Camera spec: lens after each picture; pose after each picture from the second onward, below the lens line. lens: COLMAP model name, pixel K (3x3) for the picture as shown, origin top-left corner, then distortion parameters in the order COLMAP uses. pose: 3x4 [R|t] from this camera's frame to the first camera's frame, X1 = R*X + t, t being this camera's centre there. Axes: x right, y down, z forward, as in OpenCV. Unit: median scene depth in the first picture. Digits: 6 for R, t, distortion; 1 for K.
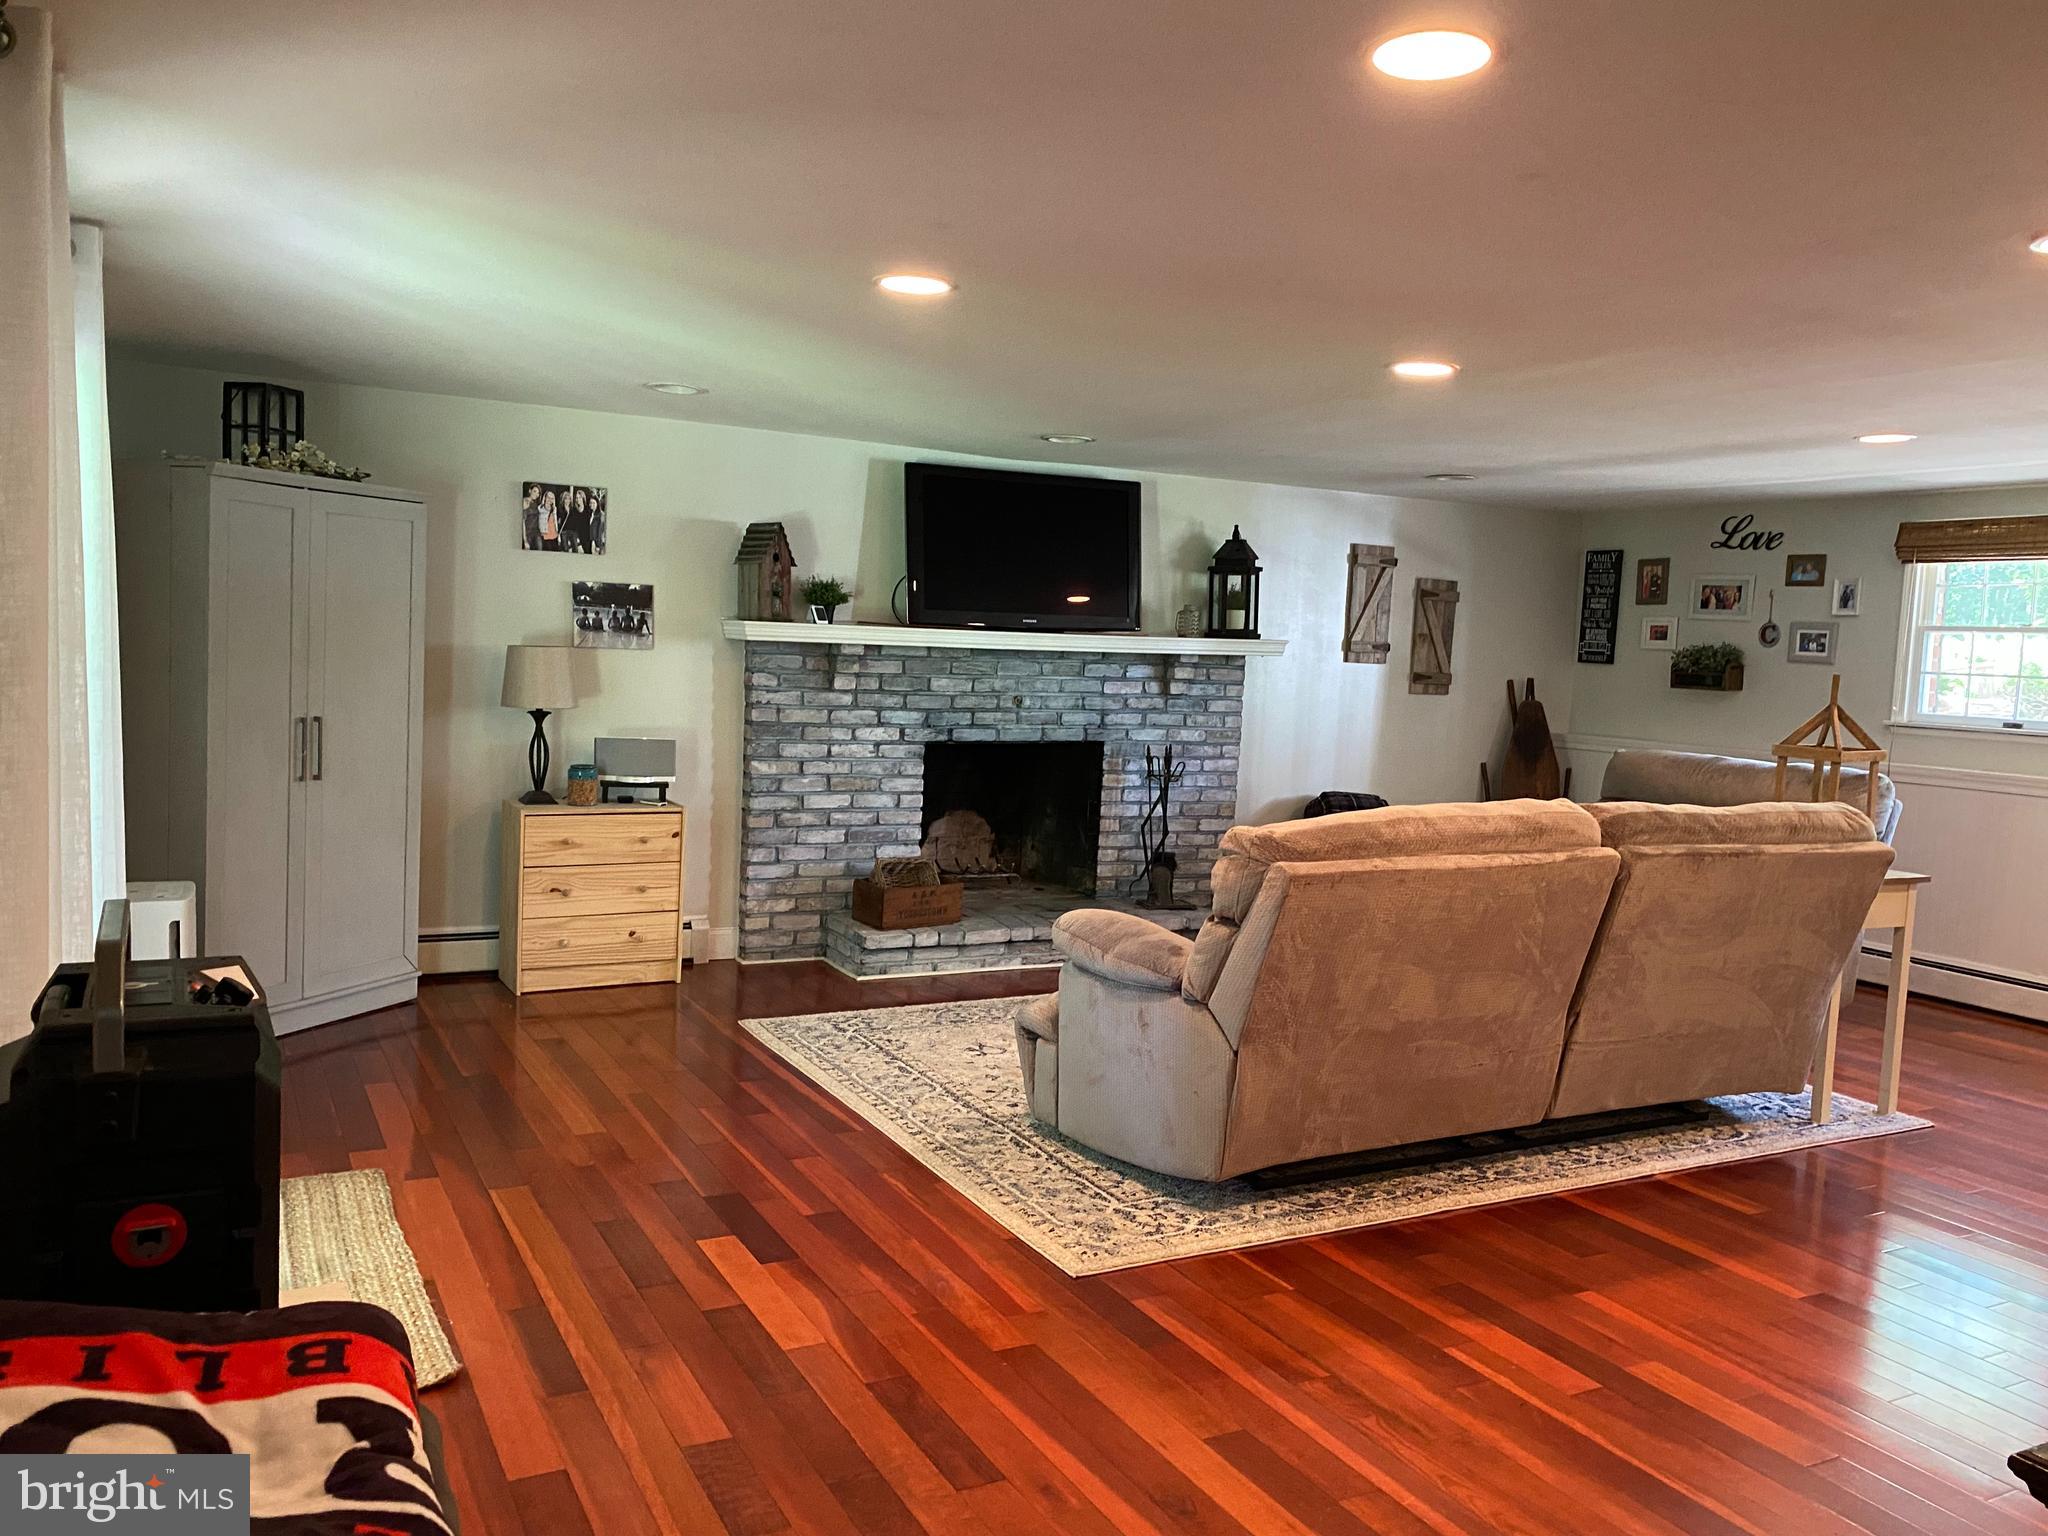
lens RADIAL K [[1545.9, 0, 1036.7], [0, 1545.9, 780.4], [0, 0, 1]] dist [0.059954, -0.084168]
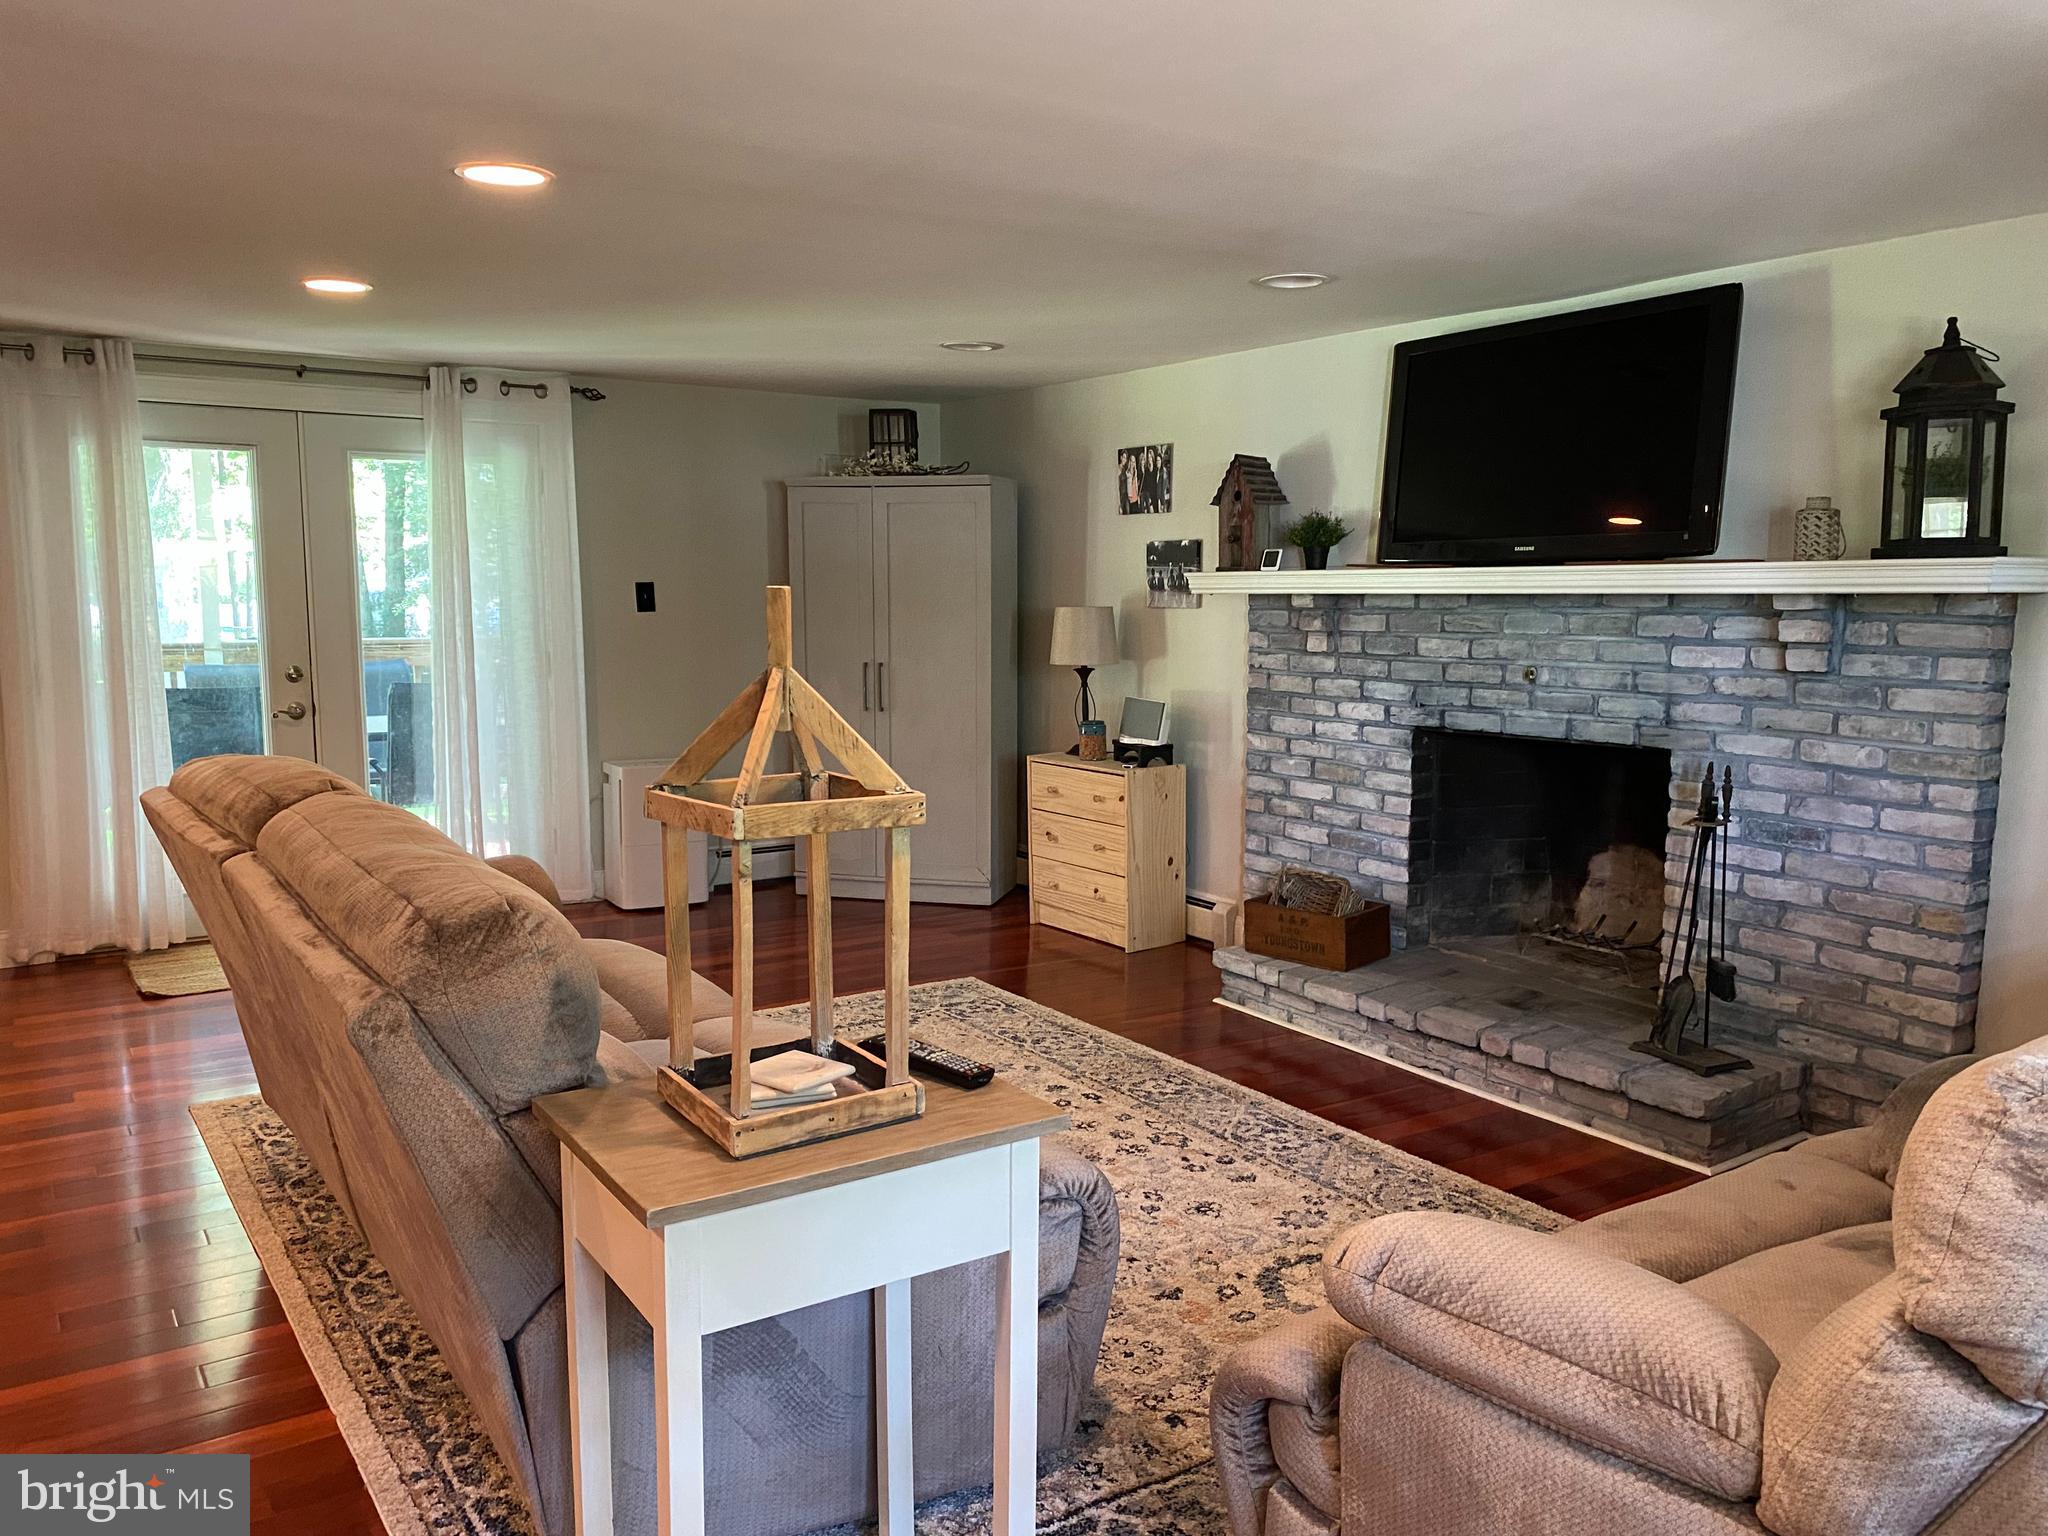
lens RADIAL K [[1545.9, 0, 1027.5], [0, 1545.9, 783.5], [0, 0, 1]] dist [0.059954, -0.084168]
pose [[0.112584, 0.089236, -0.989627, 0.667055], [-0.086894, 0.993028, 0.079658, -0.042965], [0.989835, 0.077025, 0.119553, 0.775952]]
